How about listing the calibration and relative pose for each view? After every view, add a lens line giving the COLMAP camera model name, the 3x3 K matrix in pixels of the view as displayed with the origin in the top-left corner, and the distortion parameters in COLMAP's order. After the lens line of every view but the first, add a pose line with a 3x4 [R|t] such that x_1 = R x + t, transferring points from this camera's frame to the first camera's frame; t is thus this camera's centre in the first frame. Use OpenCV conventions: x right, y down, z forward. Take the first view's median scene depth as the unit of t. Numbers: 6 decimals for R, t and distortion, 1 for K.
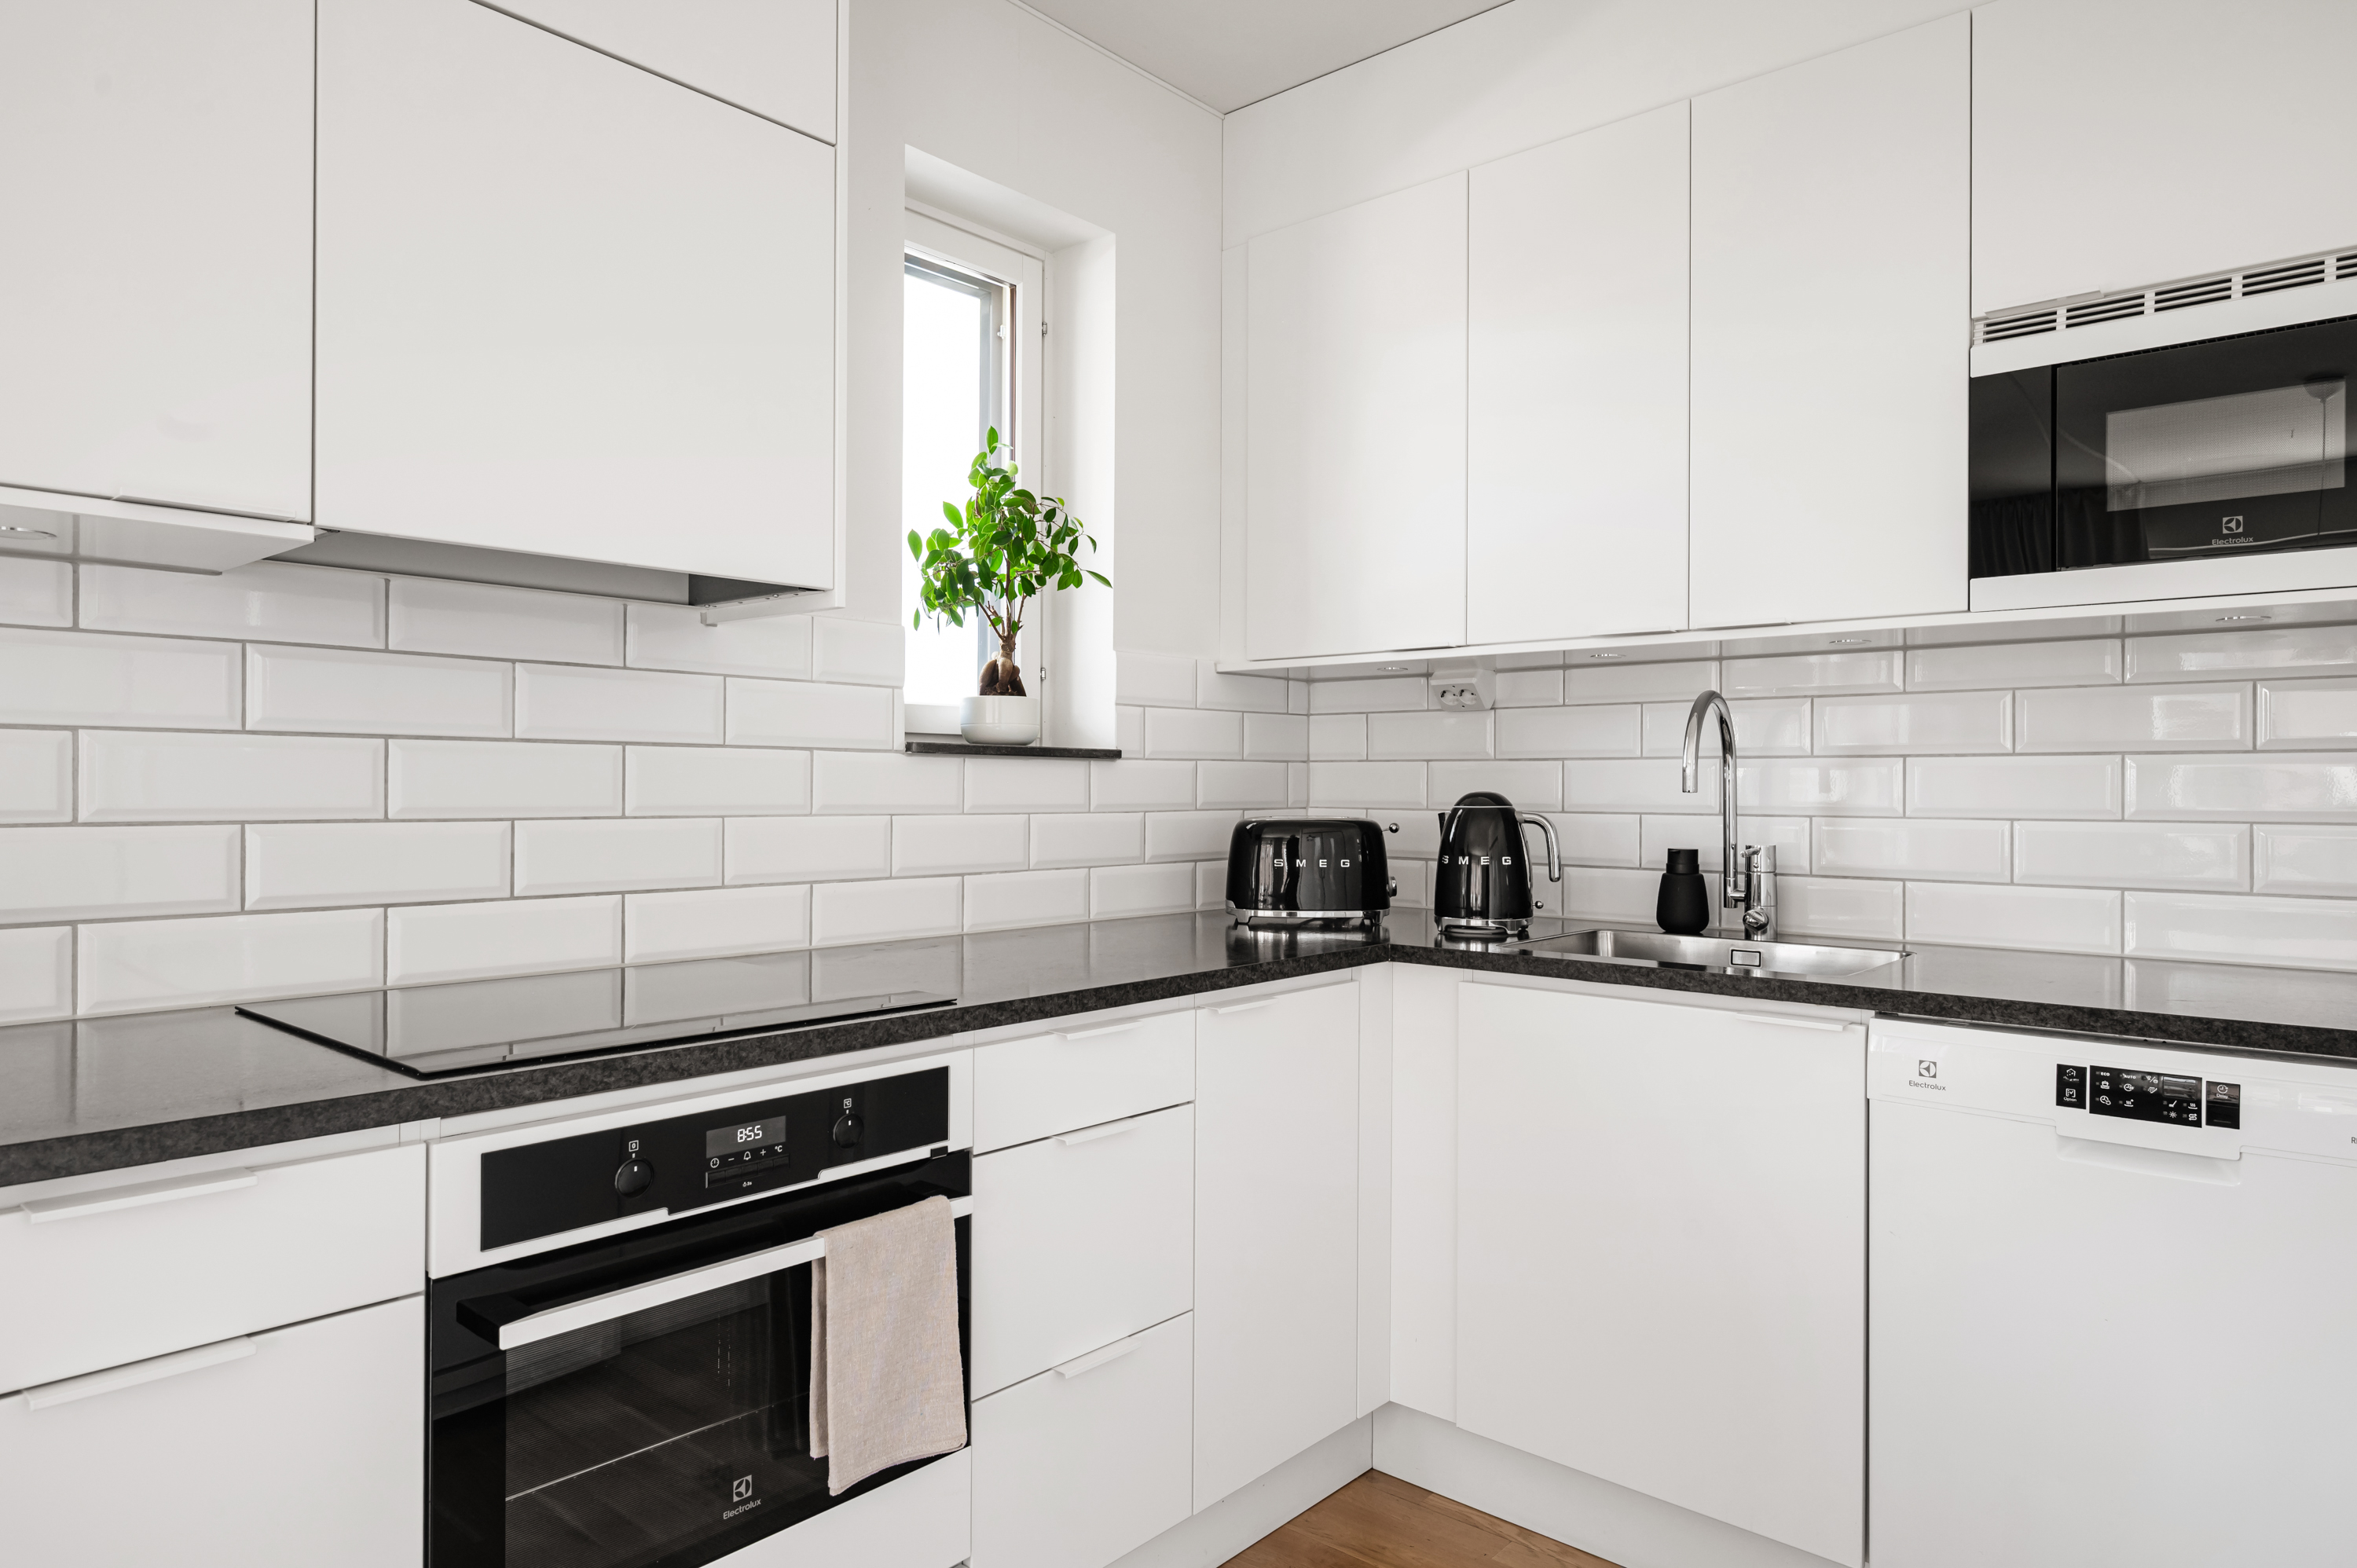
lens RADIAL K [[1425.7, 0, 1178.5], [0, 1425.7, 784.0], [0, 0, 1]] dist [0.004419, -0.000371]
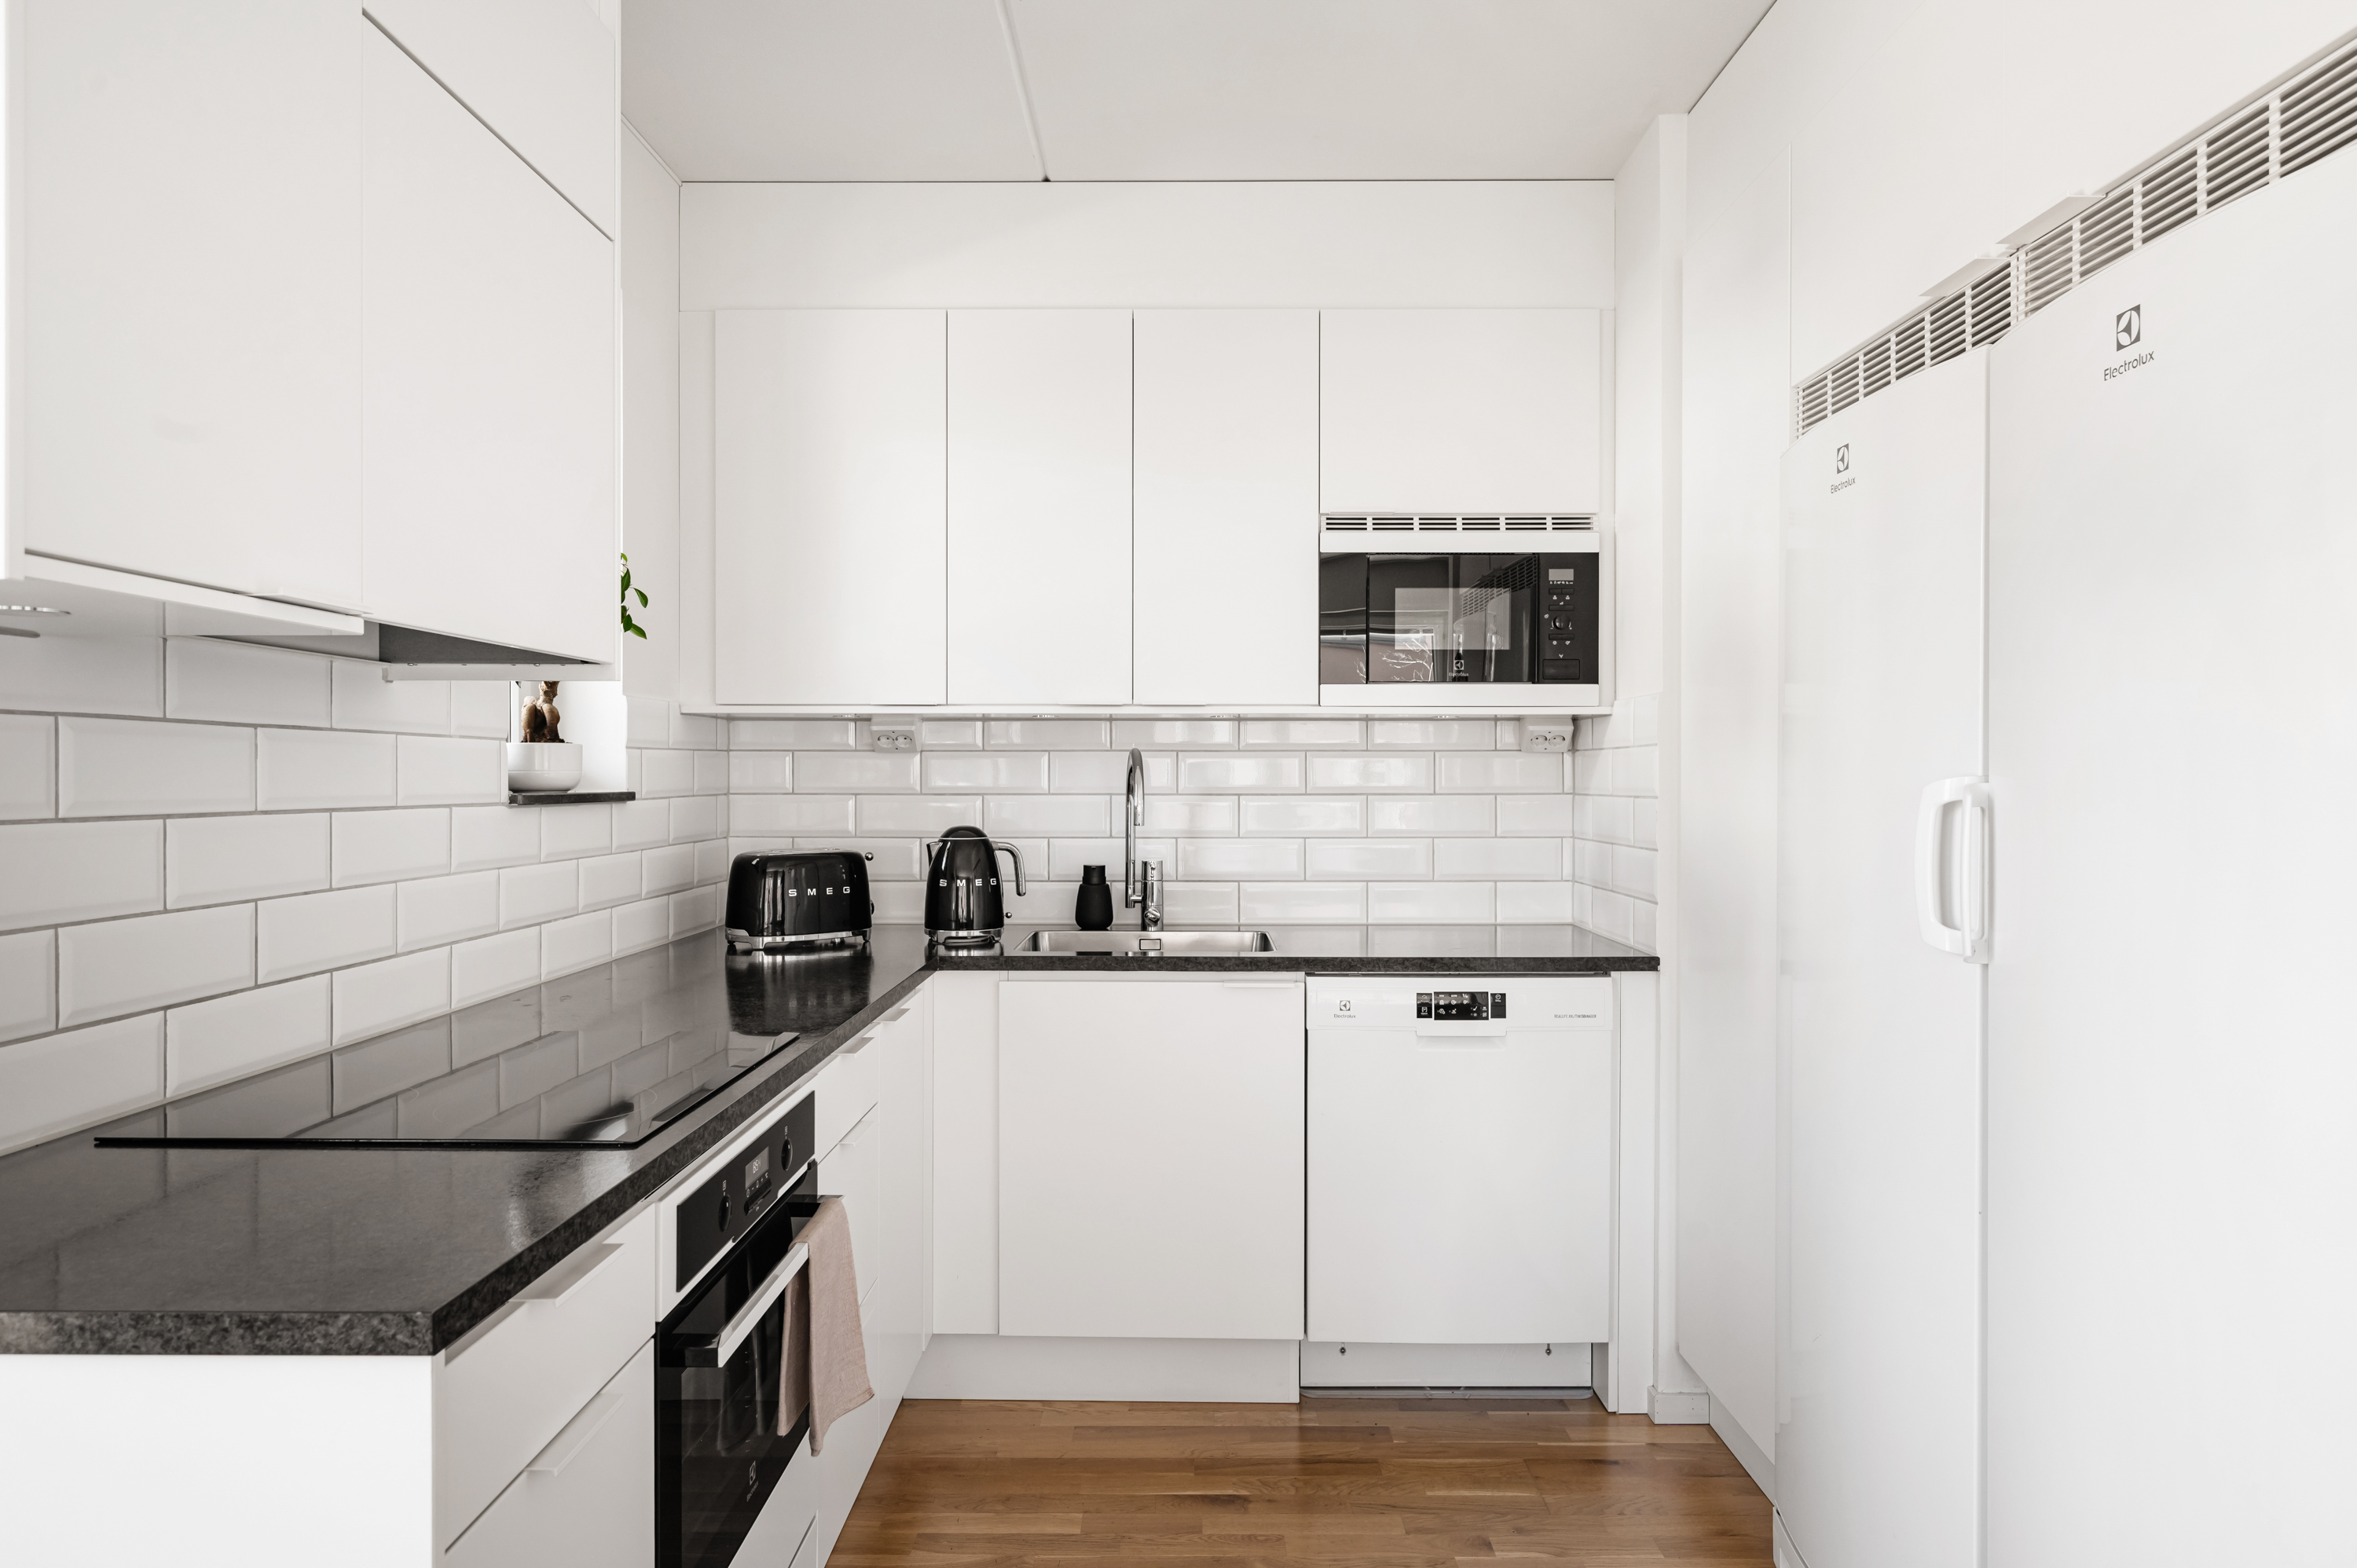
lens RADIAL K [[1456.7, 0, 1188.3], [0, 1456.7, 779.4], [0, 0, 1]] dist [-0.001518, -0.000743]
pose [[0.753686, -0.005524, 0.657212, -0.467668], [0.001383, 0.999976, 0.006819, -0.042997], [-0.657234, -0.004231, 0.753675, -0.066132]]
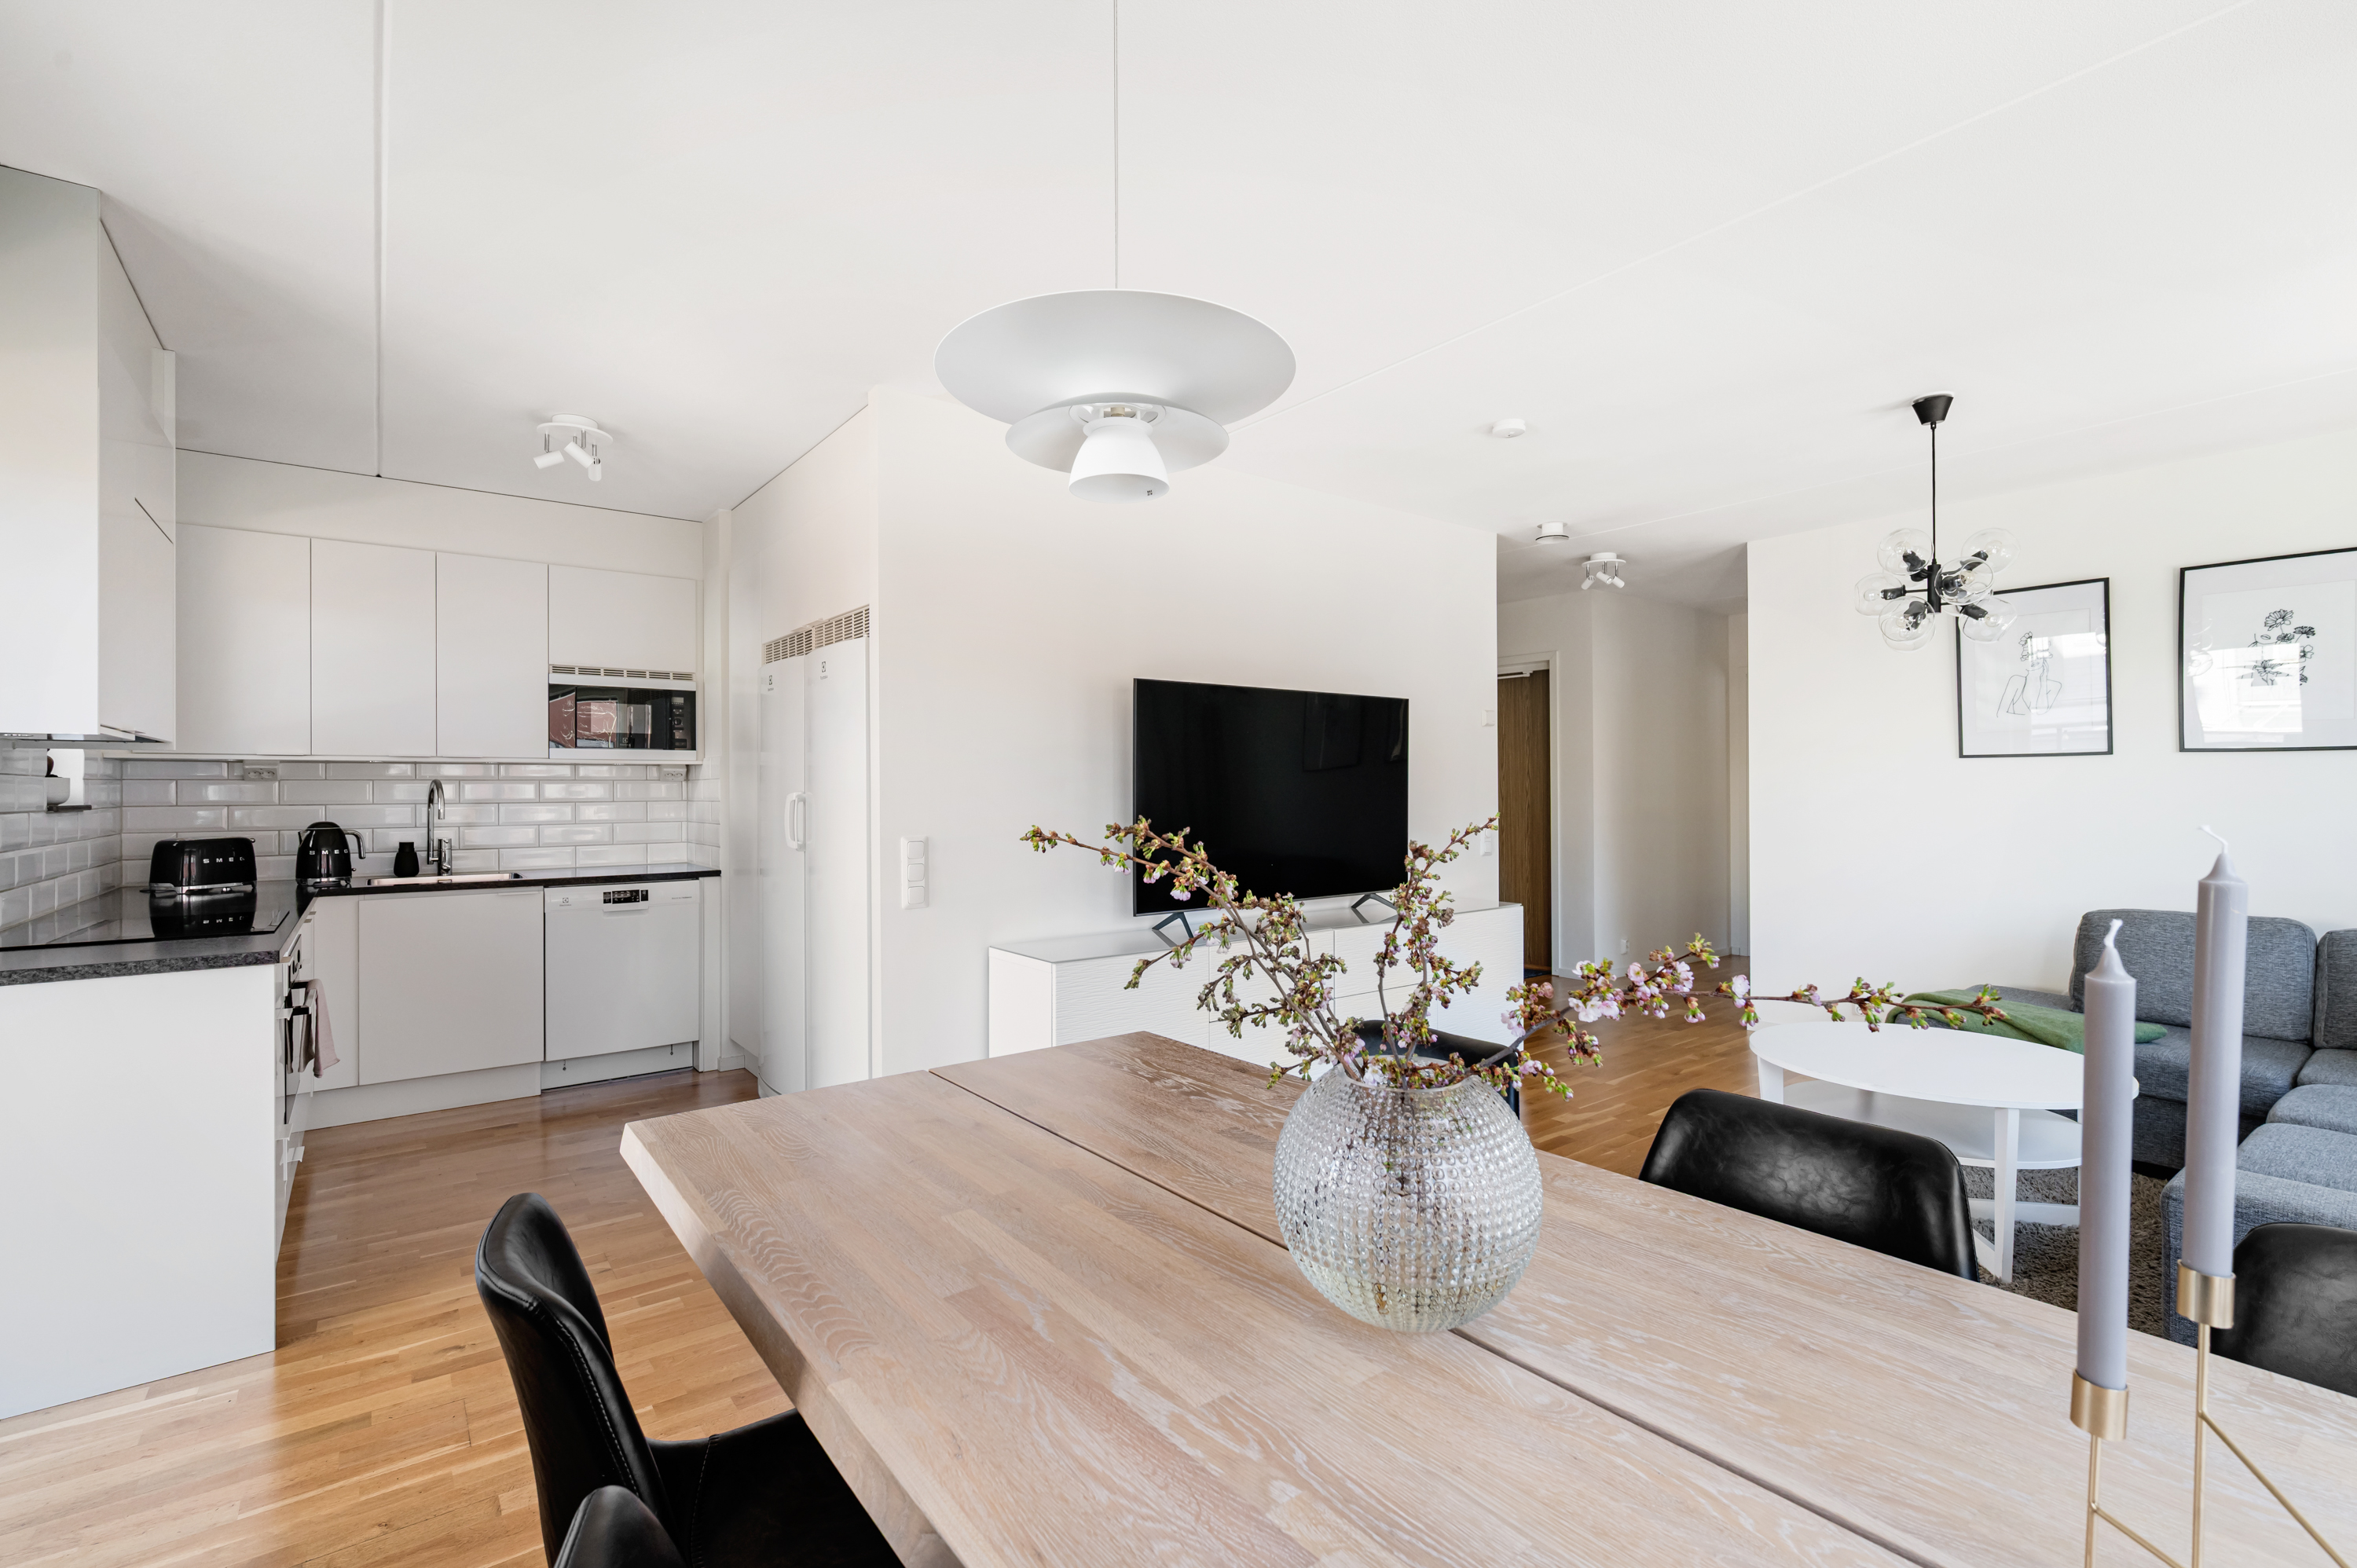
lens RADIAL K [[1054.3, 0, 1189.6], [0, 1054.3, 789.8], [0, 0, 1]] dist [0.001515, -0.000038]
pose [[0.196177, -0.007045, 0.980543, -1.159703], [0.002769, 0.999974, 0.006631, -0.052470], [-0.980565, 0.001415, 0.196191, -0.665798]]
